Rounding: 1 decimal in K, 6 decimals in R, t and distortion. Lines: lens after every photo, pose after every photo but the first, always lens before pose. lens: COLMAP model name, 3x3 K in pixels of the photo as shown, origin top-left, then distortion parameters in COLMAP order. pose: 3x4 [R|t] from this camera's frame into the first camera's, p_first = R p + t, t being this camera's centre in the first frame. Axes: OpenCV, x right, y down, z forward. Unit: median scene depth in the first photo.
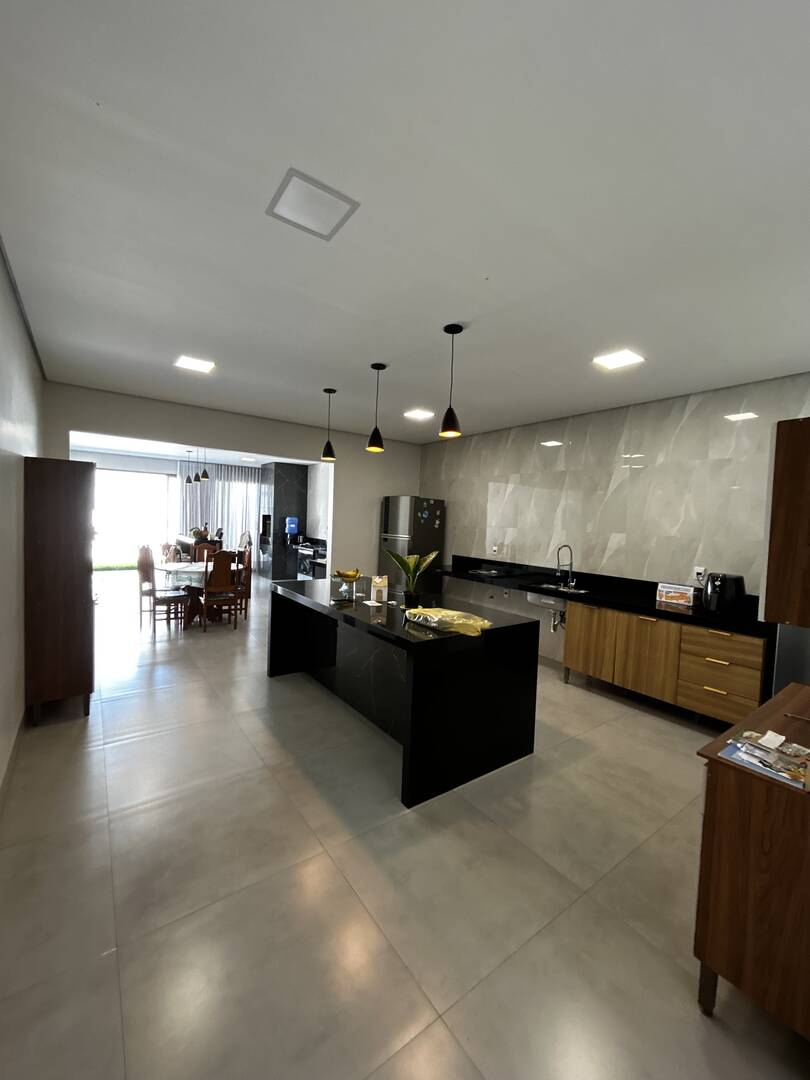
lens RADIAL K [[437.0, 0, 405.5], [0, 437.0, 537.1], [0, 0, 1]] dist [0.006134, 0.000395]
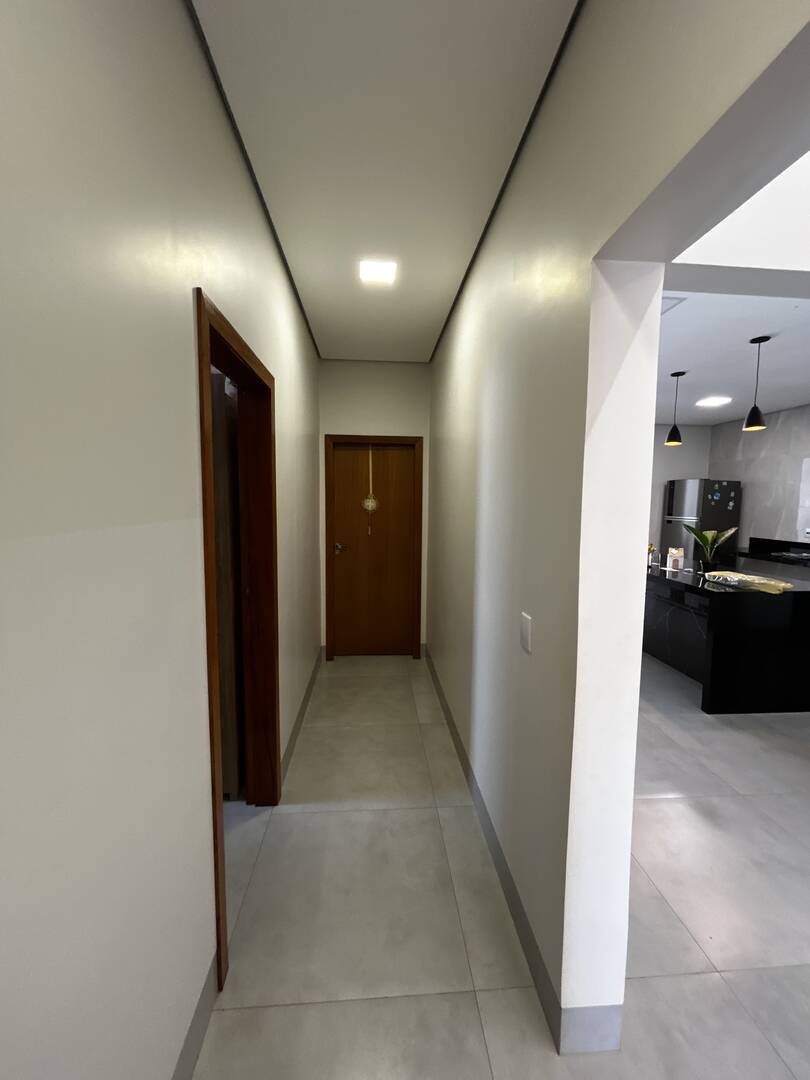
lens RADIAL K [[437.0, 0, 403.7], [0, 437.0, 538.8], [0, 0, 1]] dist [0.006134, 0.000395]
pose [[0.849967, 0.017847, -0.526534, -0.051617], [-0.000464, 0.999451, 0.033128, 0.019156], [0.526836, -0.027914, 0.849508, -0.367109]]
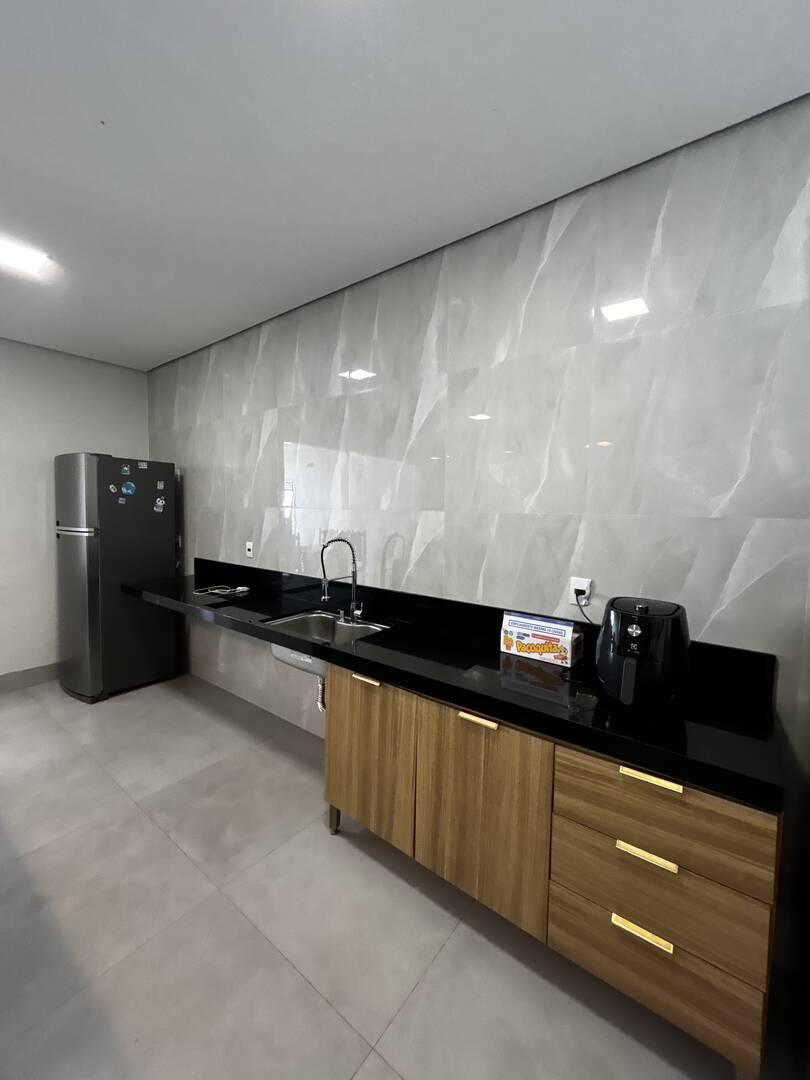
lens RADIAL K [[437.0, 0, 400.1], [0, 437.0, 537.3], [0, 0, 1]] dist [0.006134, 0.000395]
pose [[0.964168, -0.046201, 0.261237, 0.344518], [0.036405, 0.998445, 0.042217, -0.001881], [-0.262781, -0.031194, 0.964351, 0.567640]]
